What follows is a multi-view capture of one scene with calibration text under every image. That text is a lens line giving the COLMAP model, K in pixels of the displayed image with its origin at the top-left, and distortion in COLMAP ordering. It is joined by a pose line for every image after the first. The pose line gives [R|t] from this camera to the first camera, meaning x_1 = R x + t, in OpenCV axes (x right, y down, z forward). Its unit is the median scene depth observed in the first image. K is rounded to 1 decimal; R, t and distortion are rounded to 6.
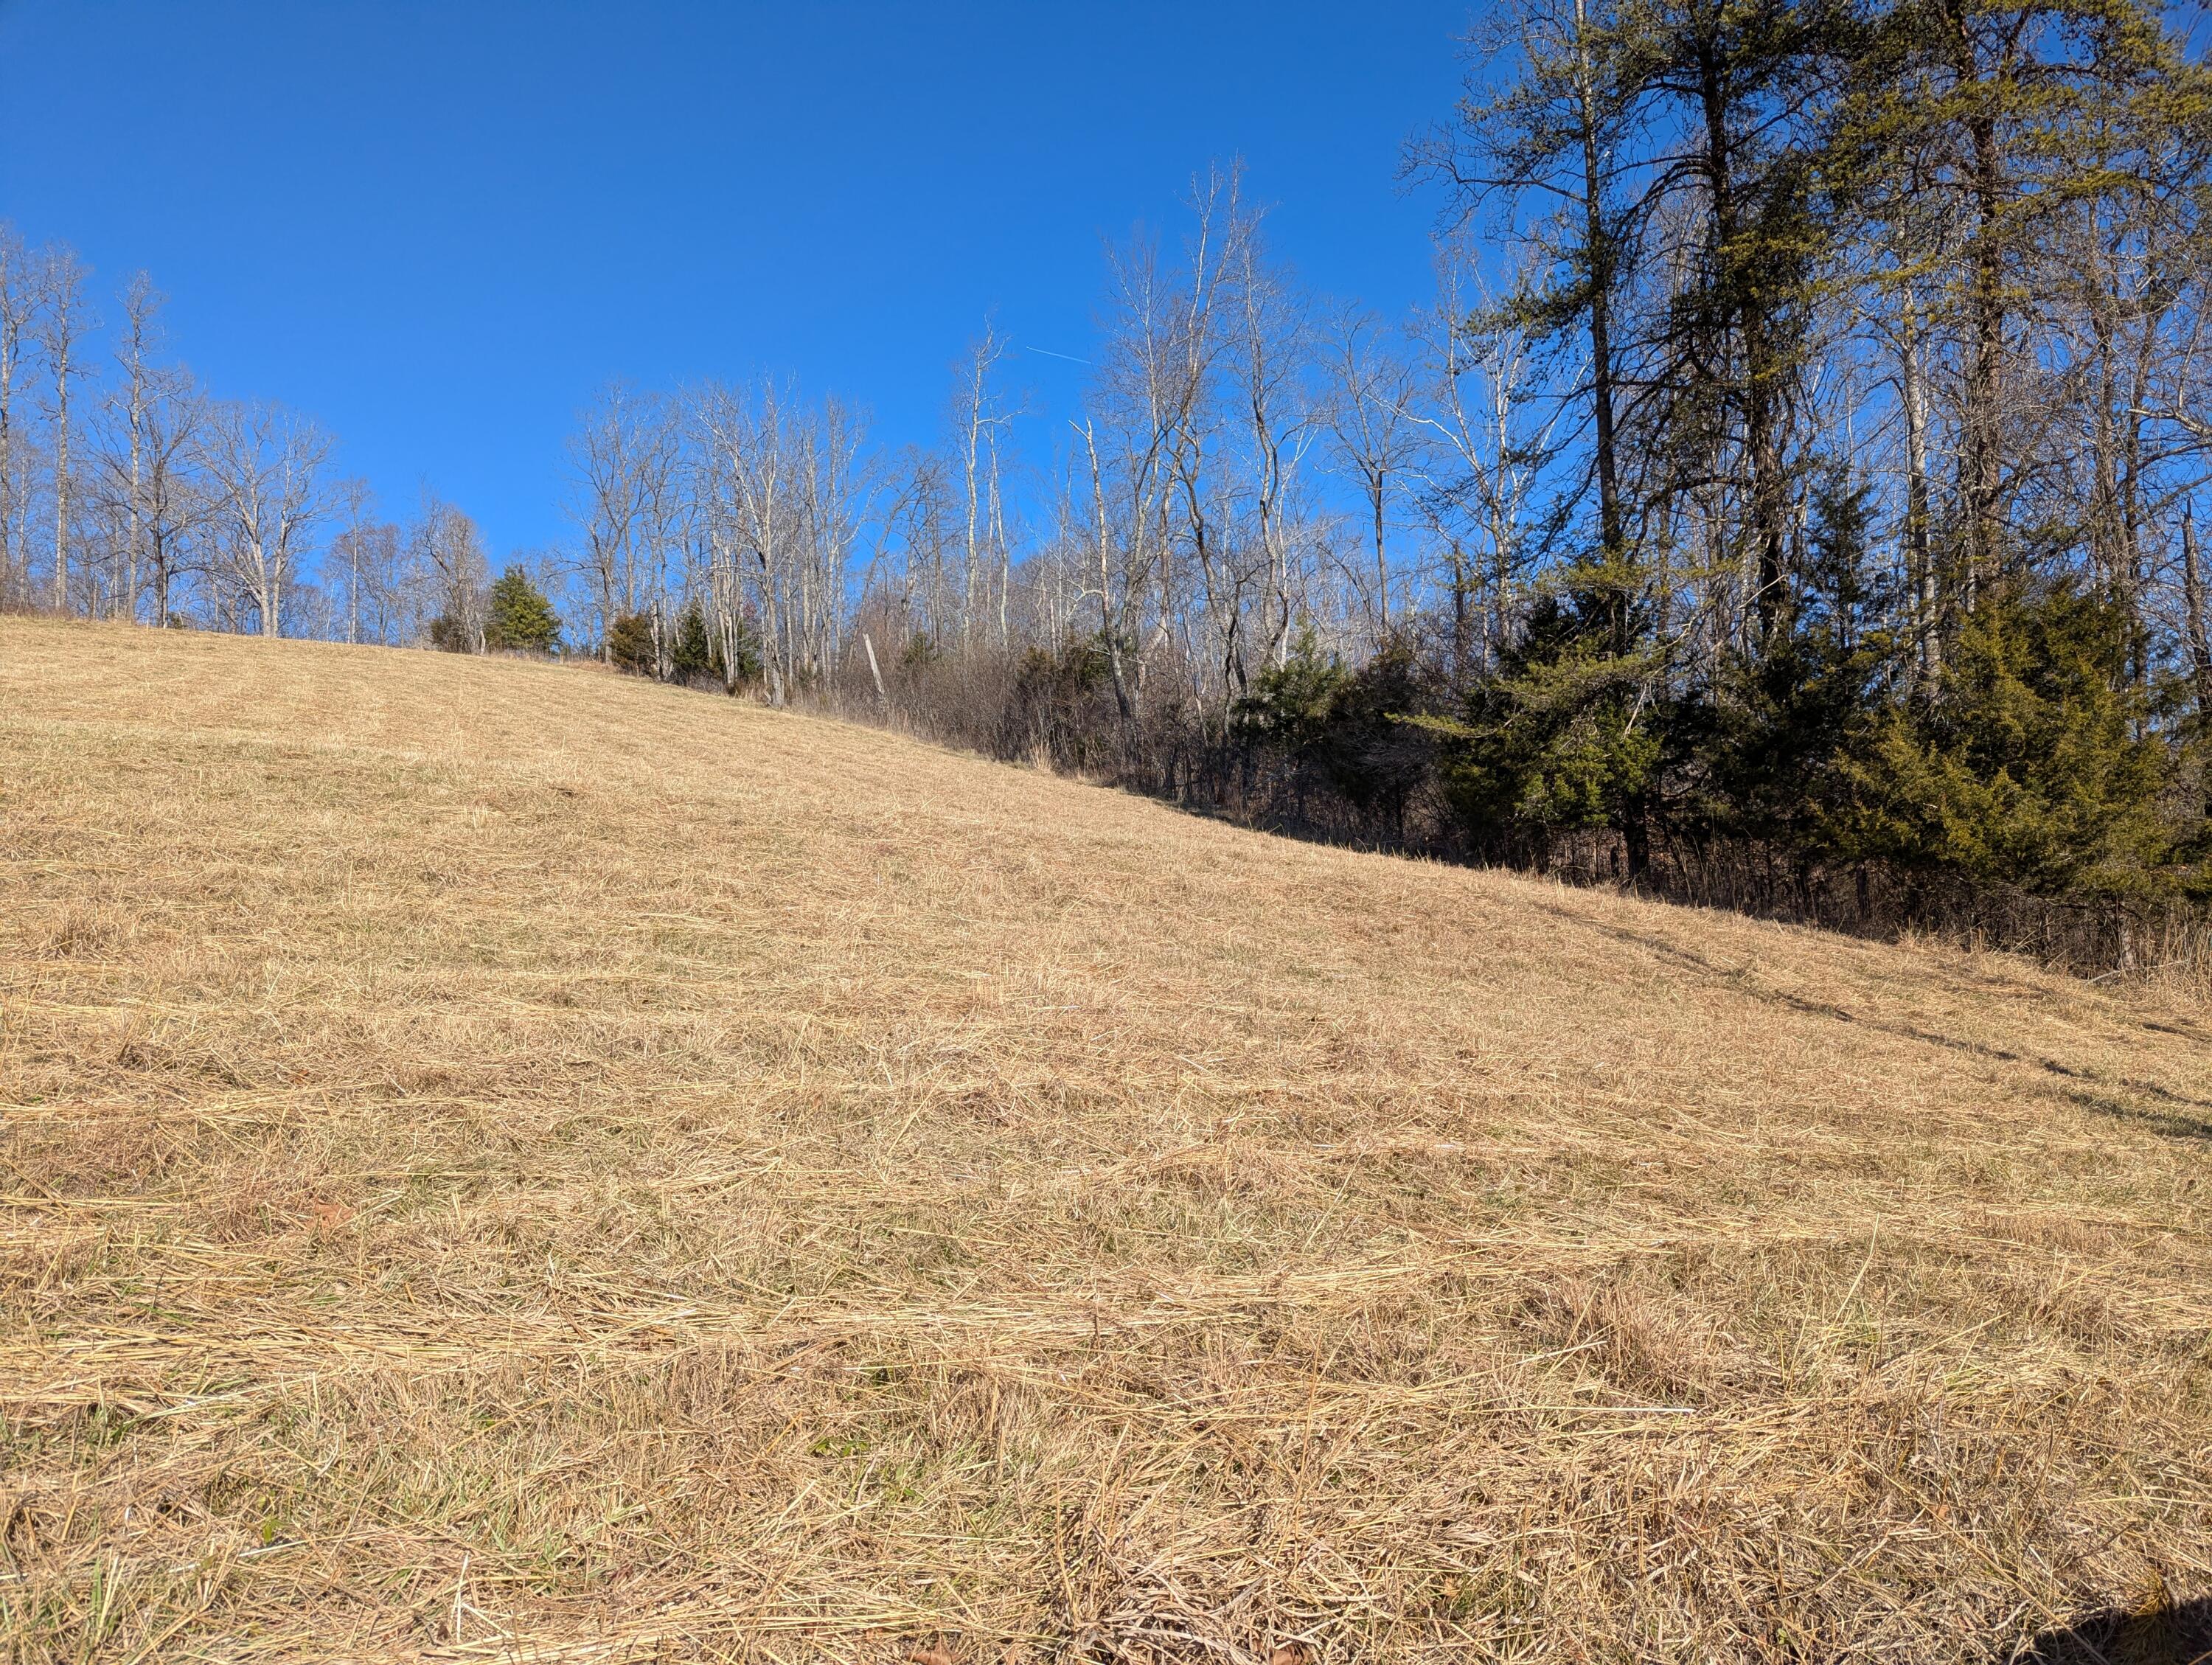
lens RADIAL K [[1540.7, 0, 1129.9], [0, 1540.7, 869.6], [0, 0, 1]] dist [0.059853, -0.052222]
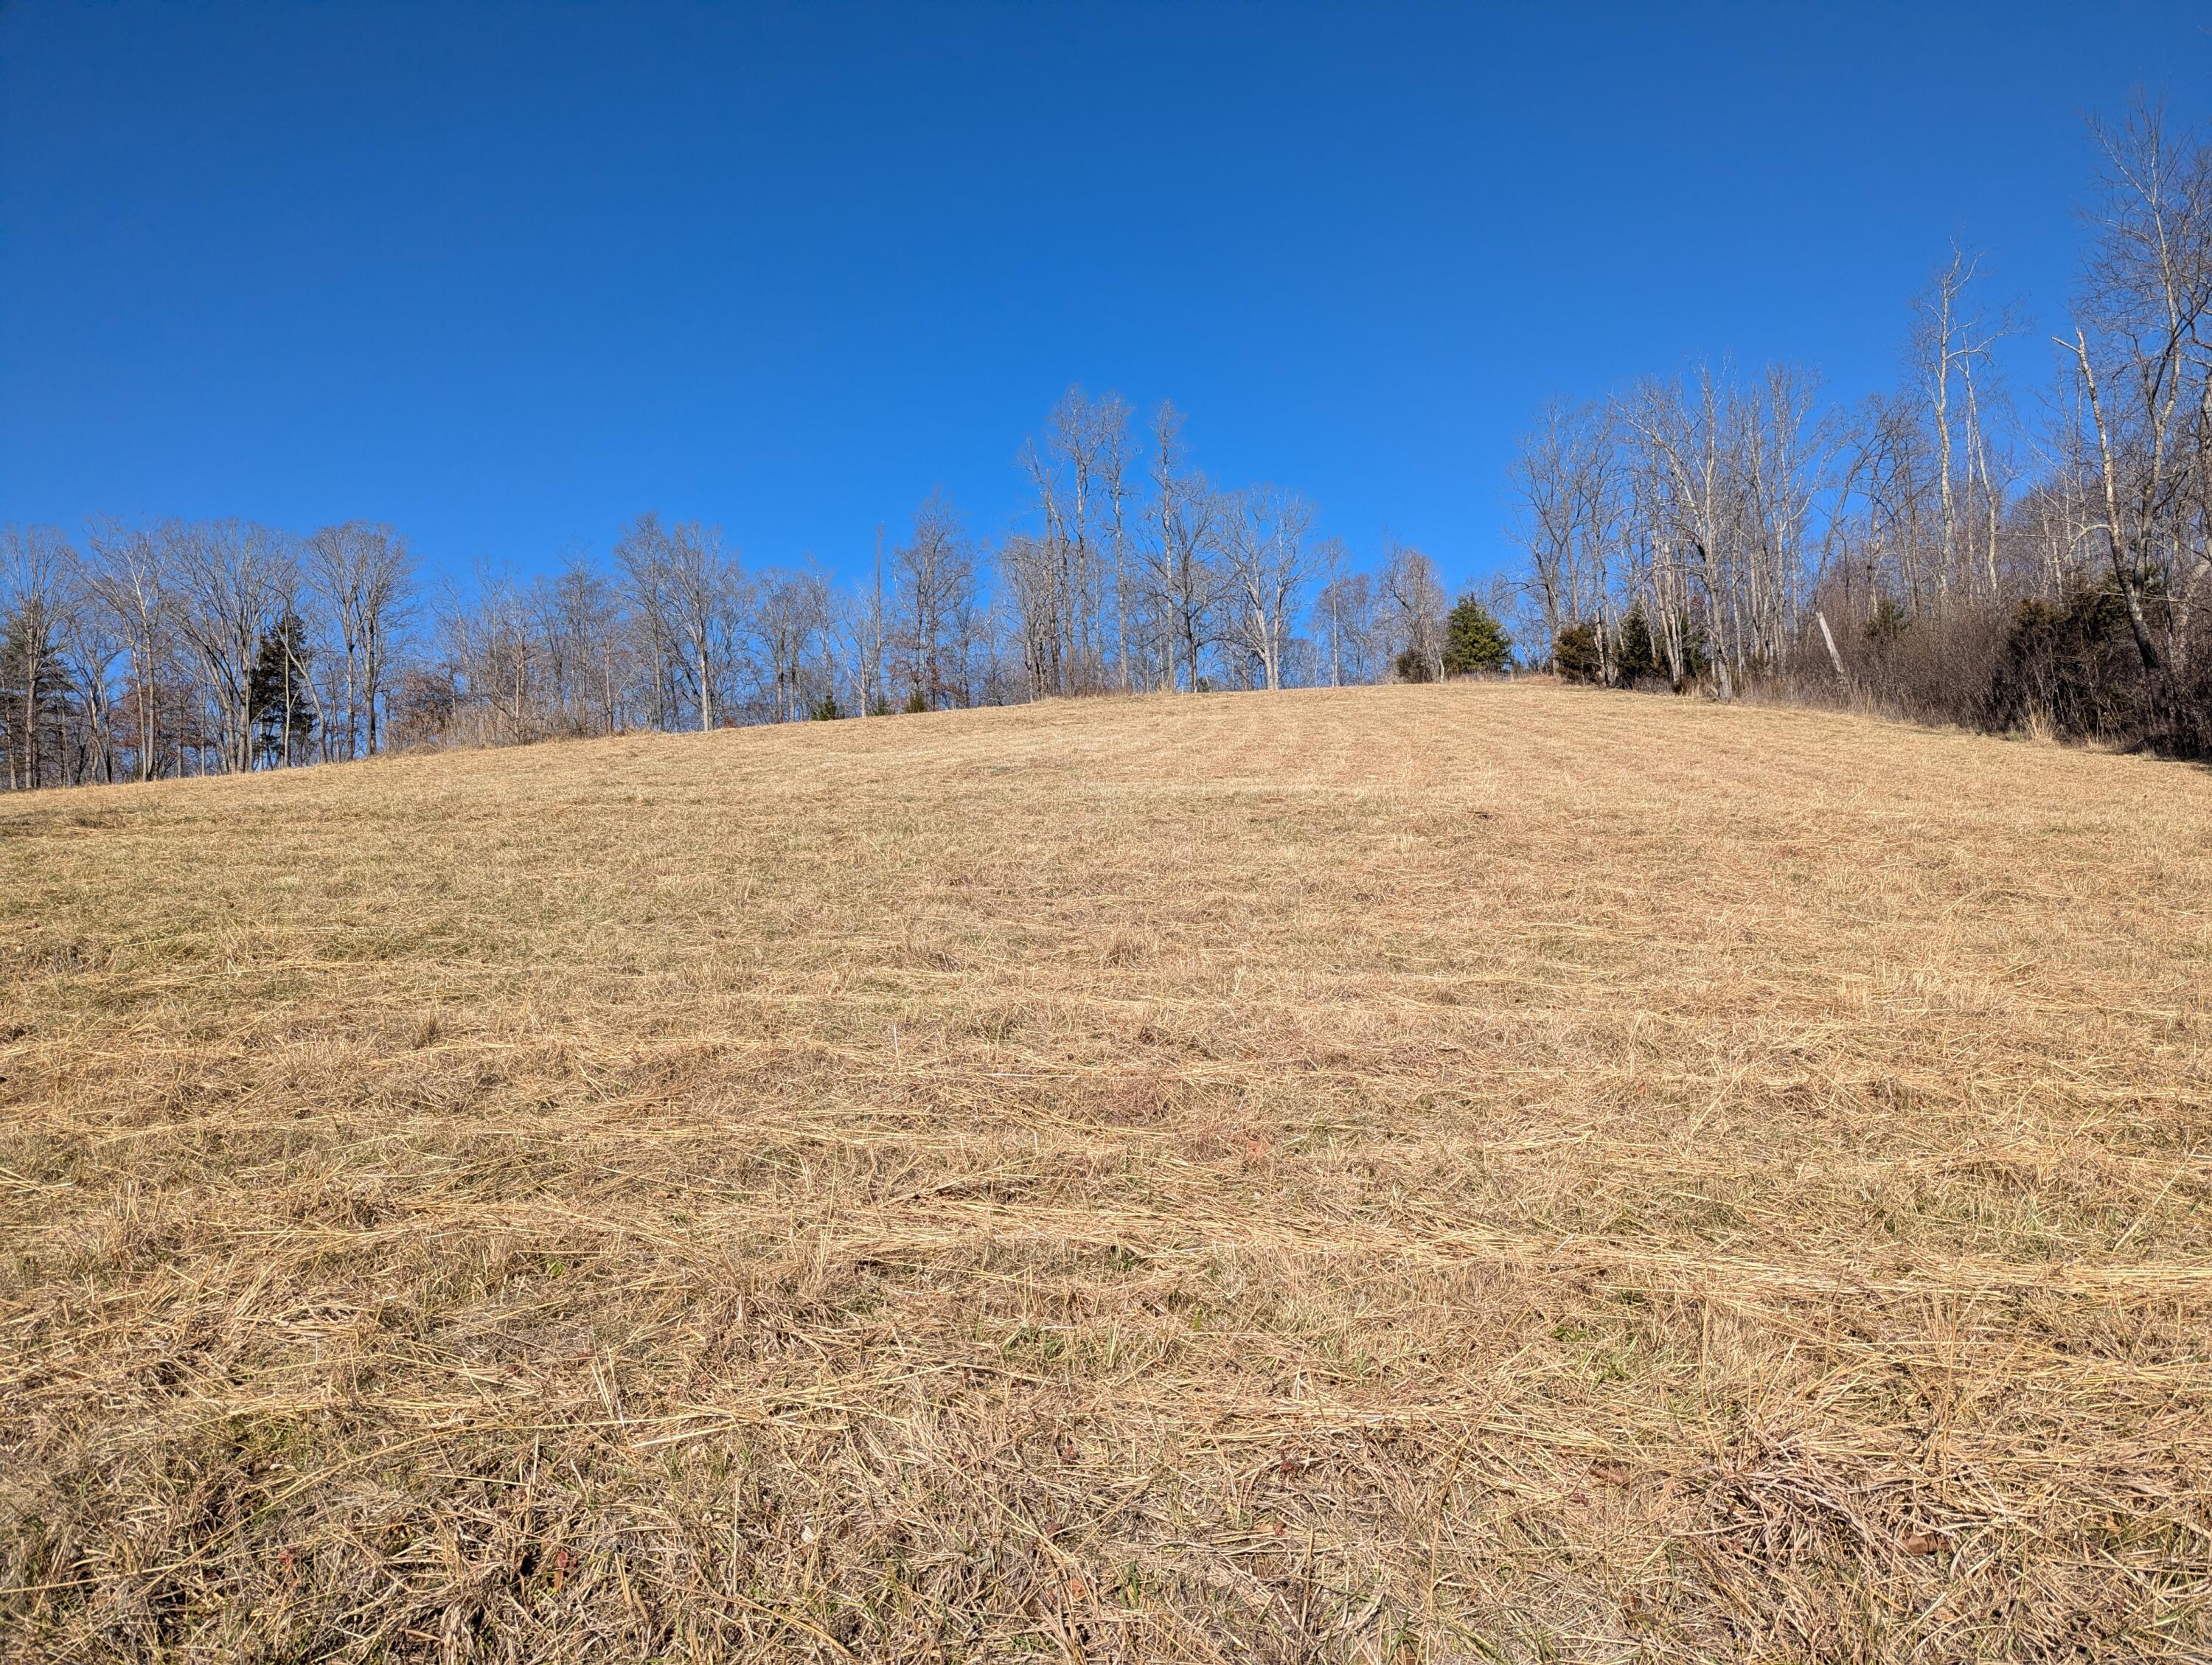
lens RADIAL K [[1540.7, 0, 1130.2], [0, 1540.7, 845.8], [0, 0, 1]] dist [0.059853, -0.052222]
pose [[0.822874, -0.056188, -0.565438, 0.074159], [0.046241, 0.998420, -0.031920, -0.004863], [0.566339, 0.000120, 0.824173, -0.081299]]
